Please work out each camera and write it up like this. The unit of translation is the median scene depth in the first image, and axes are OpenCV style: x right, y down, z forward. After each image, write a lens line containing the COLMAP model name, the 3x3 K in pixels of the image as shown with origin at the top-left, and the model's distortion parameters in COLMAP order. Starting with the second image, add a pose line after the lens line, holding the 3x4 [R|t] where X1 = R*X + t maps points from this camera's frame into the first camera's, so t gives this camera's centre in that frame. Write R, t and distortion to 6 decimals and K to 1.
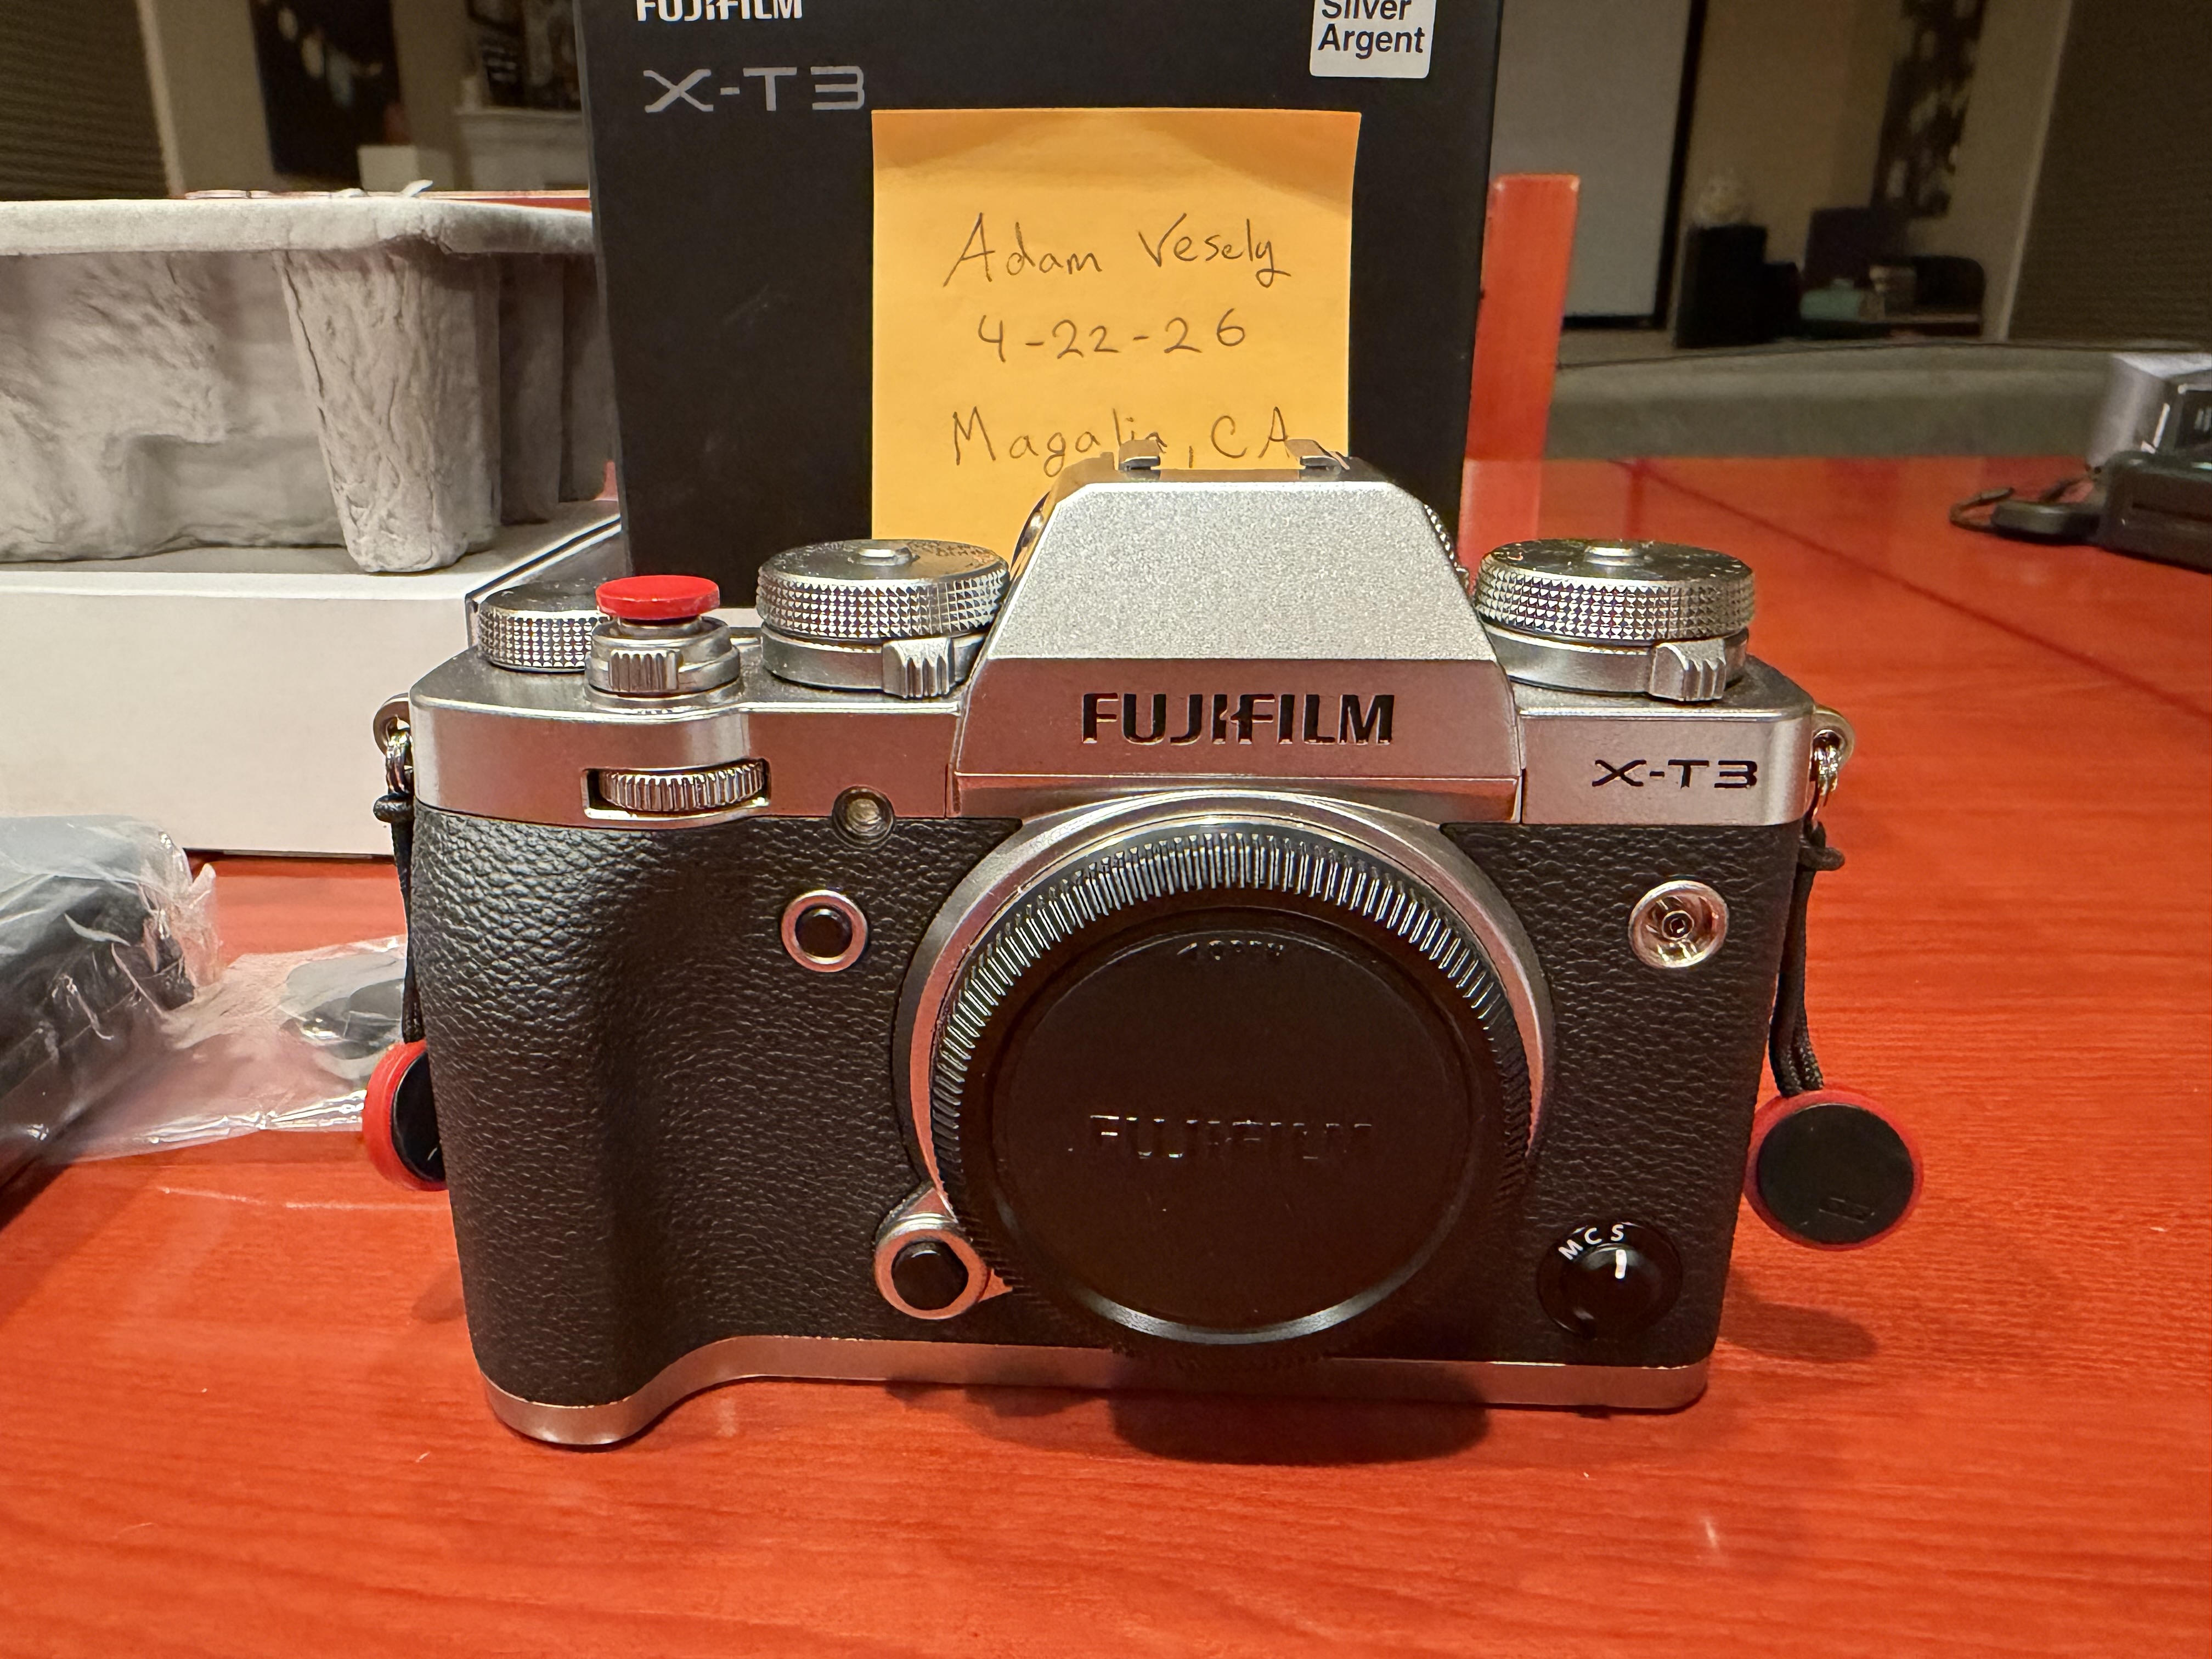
lens RADIAL K [[1513.9, 0, 927.4], [0, 1513.9, 824.9], [0, 0, 1]] dist [-0.001643, 0.000515]
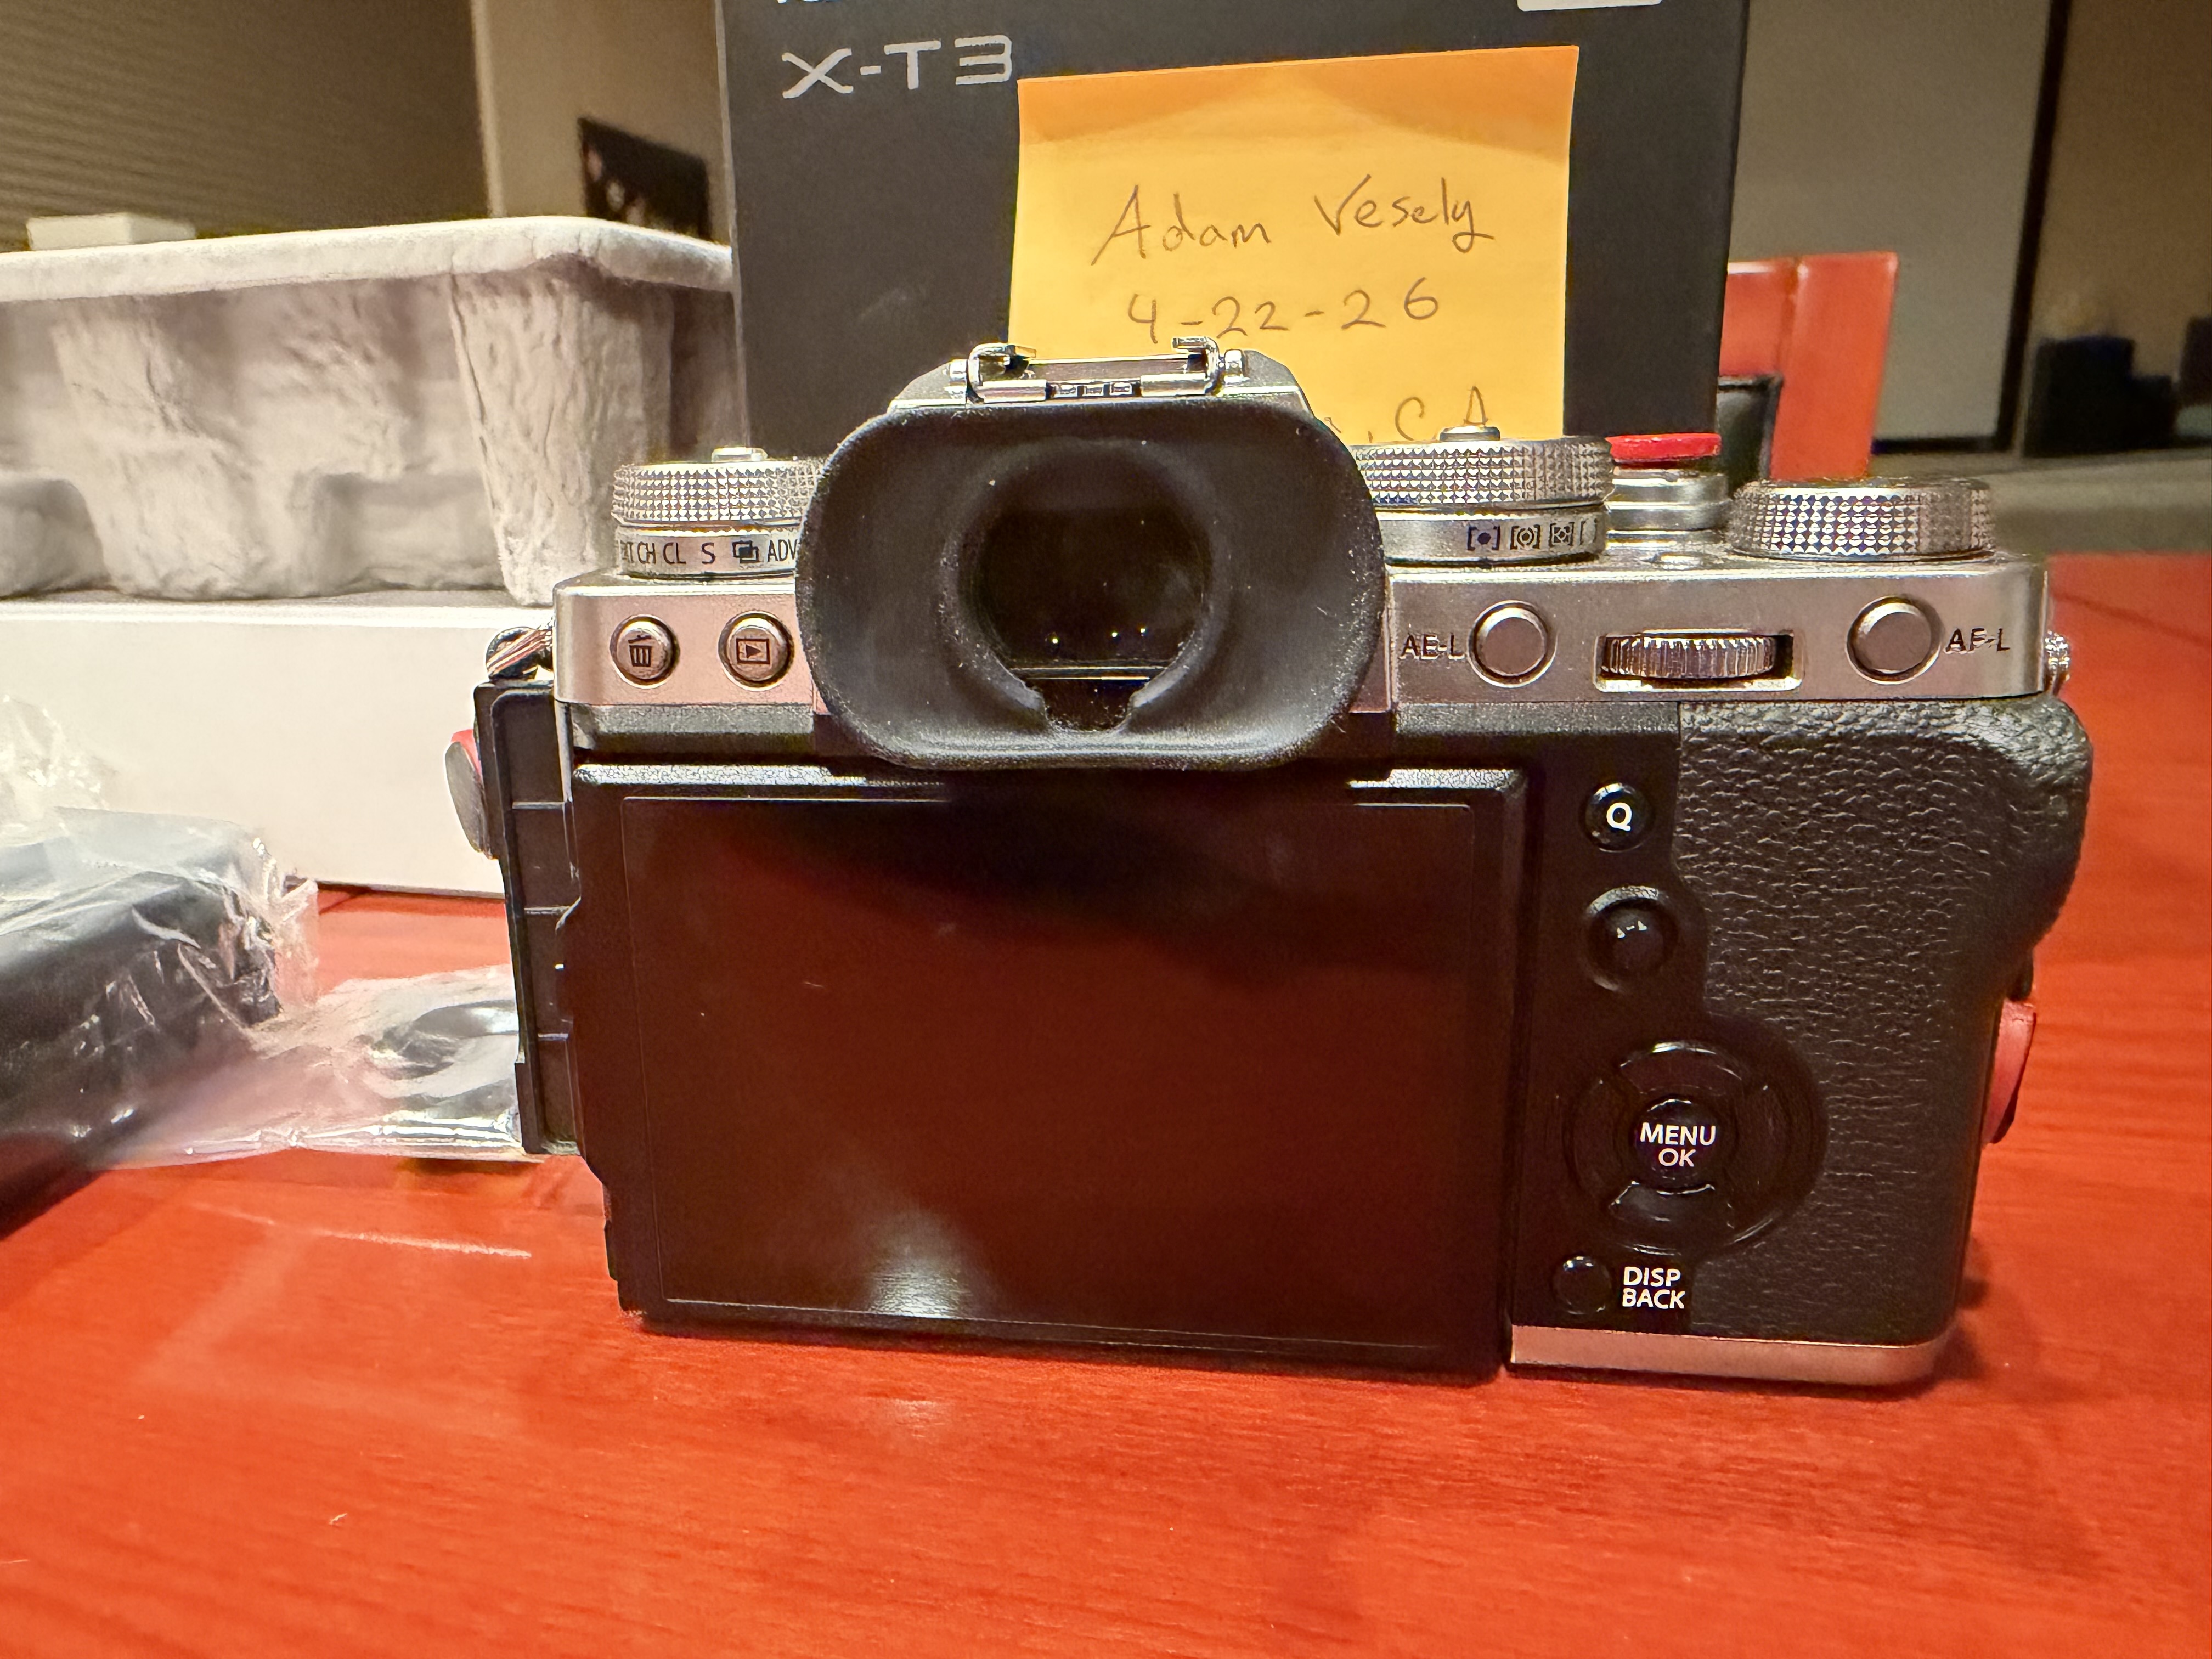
lens RADIAL K [[1513.9, 0, 927.4], [0, 1513.9, 824.9], [0, 0, 1]] dist [-0.001643, 0.000515]
pose [[0.984602, 0.031114, -0.172019, 0.065897], [-0.045728, 0.995611, -0.081658, 0.046032], [0.168724, 0.088266, 0.981703, 0.103084]]
